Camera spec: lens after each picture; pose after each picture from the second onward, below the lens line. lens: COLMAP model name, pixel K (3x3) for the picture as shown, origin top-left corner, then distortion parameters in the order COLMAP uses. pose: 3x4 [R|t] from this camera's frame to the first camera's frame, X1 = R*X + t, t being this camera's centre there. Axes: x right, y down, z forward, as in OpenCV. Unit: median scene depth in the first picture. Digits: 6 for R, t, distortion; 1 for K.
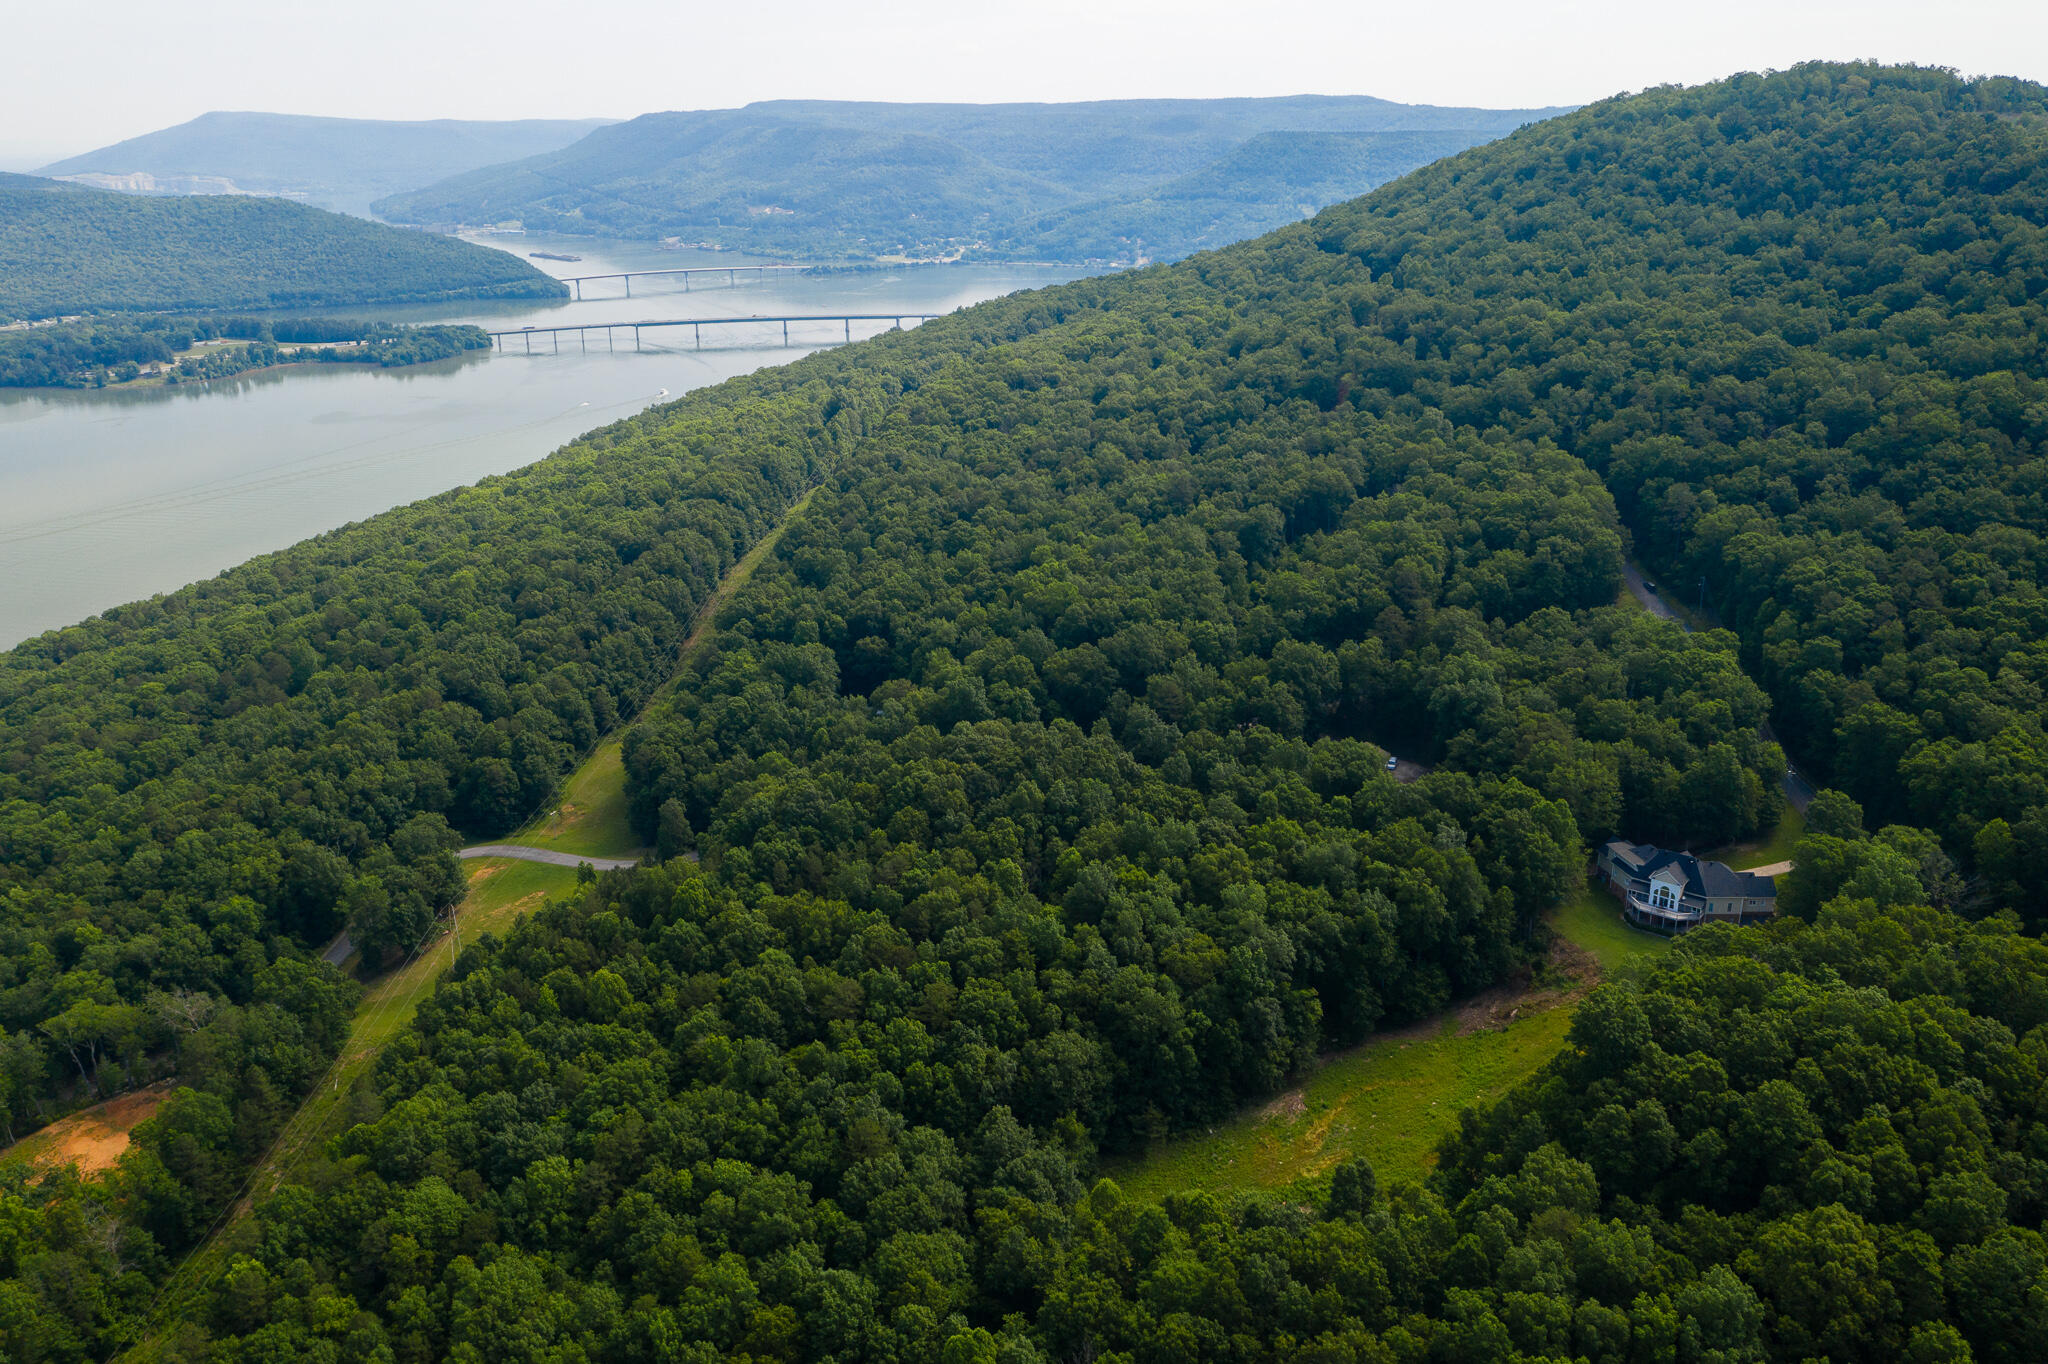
lens RADIAL K [[1623.3, 0, 1025.8], [0, 1623.3, 674.8], [0, 0, 1]] dist [-0.010000, 0.013449]
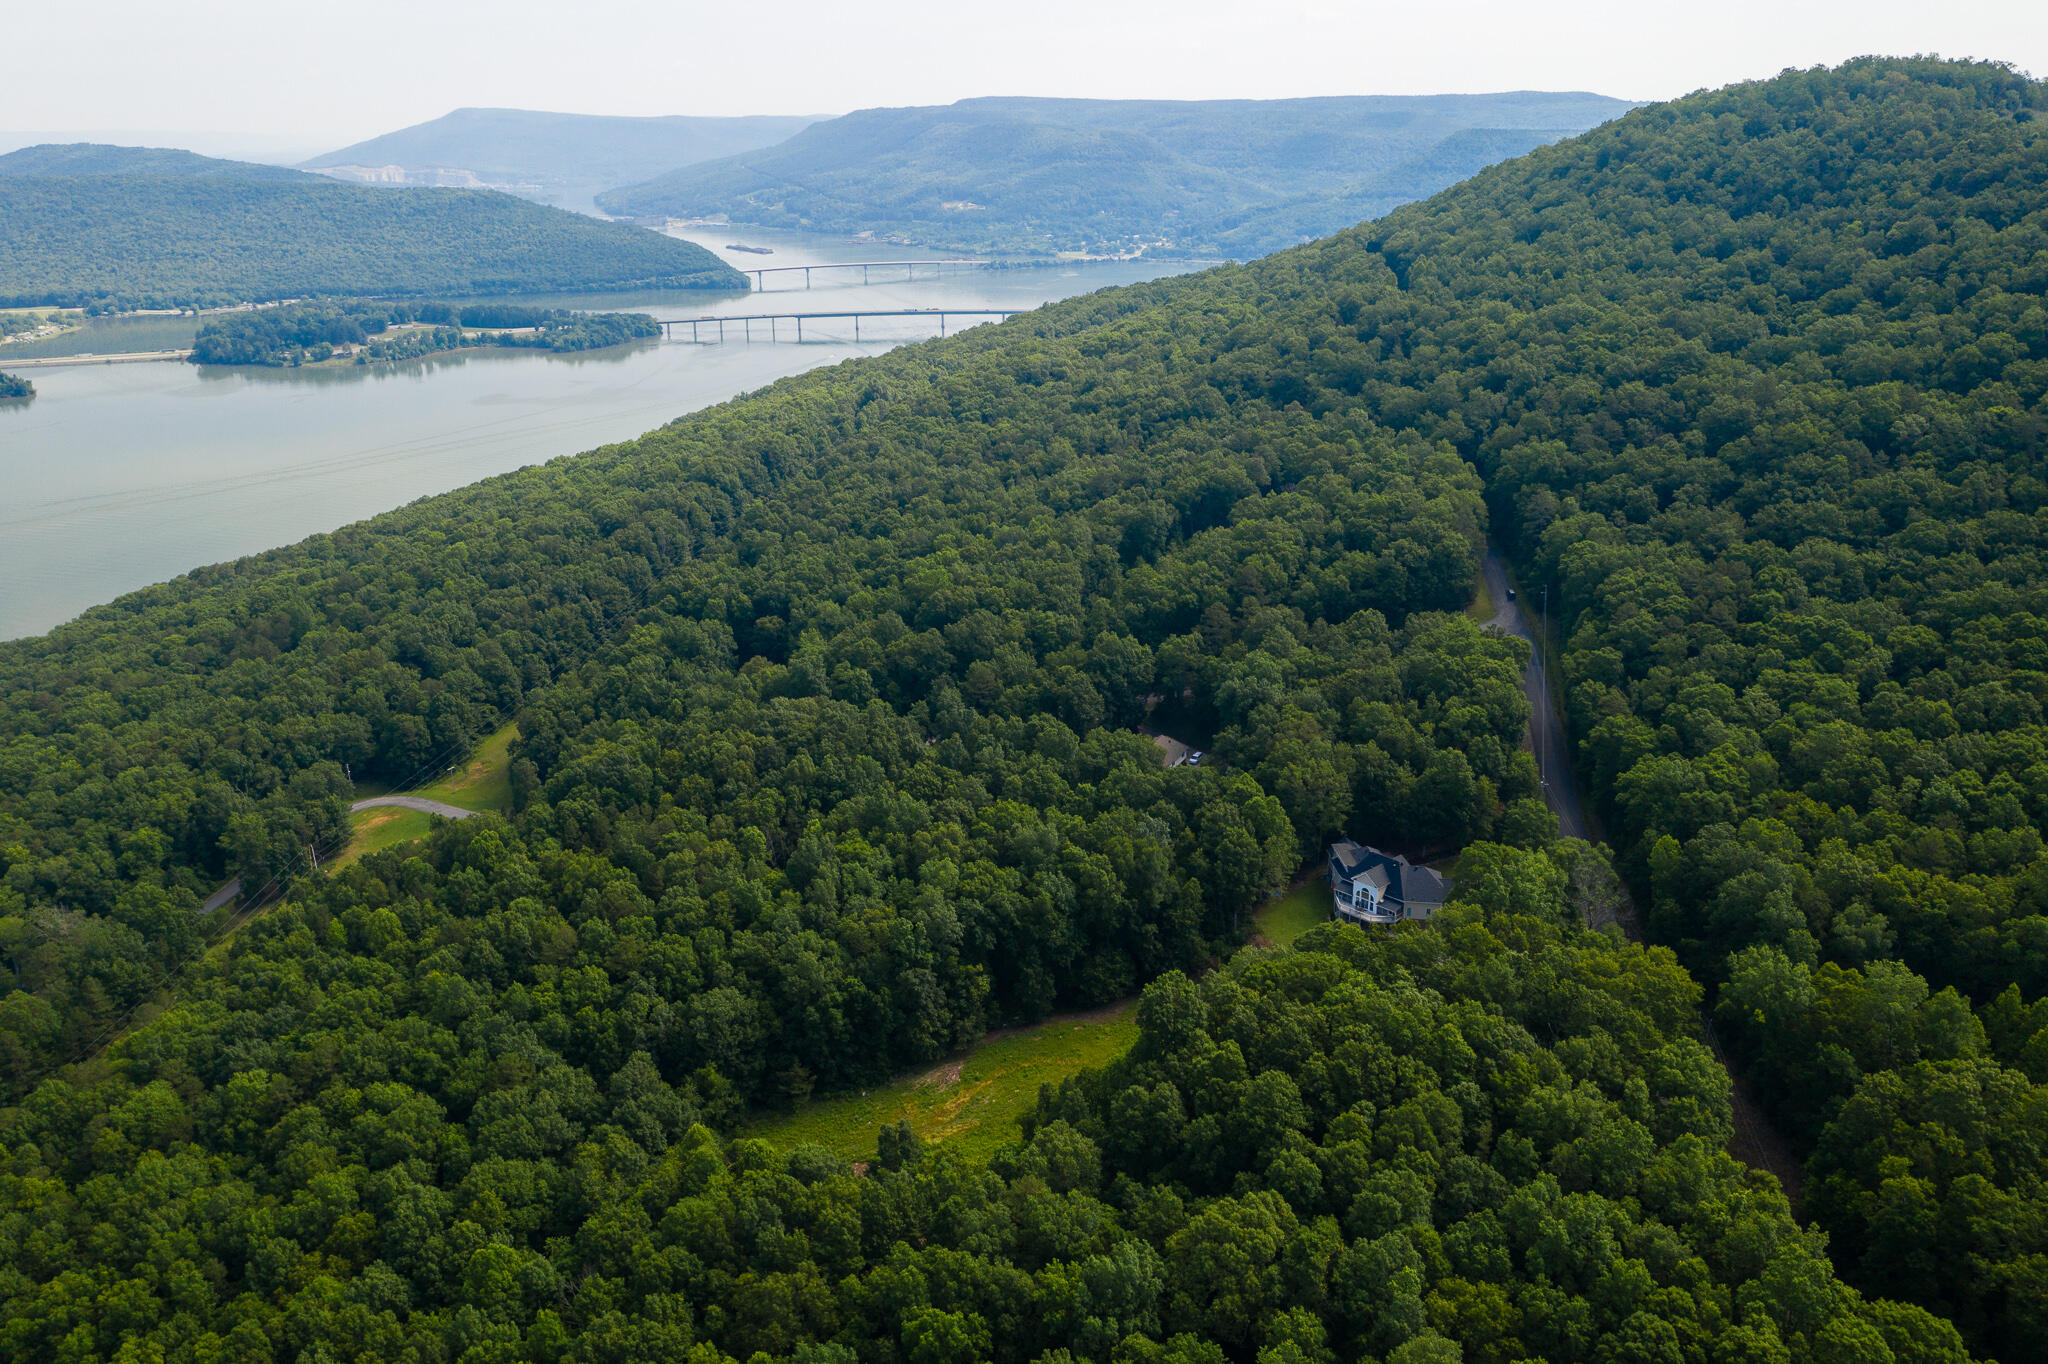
lens RADIAL K [[1624.9, 0, 1024.8], [0, 1624.9, 674.3], [0, 0, 1]] dist [-0.006609, 0.010750]
pose [[0.991092, 0.043302, -0.125945, 0.166750], [-0.043122, 0.999061, 0.004153, 0.002060], [0.126007, 0.001315, 0.992029, -0.009773]]
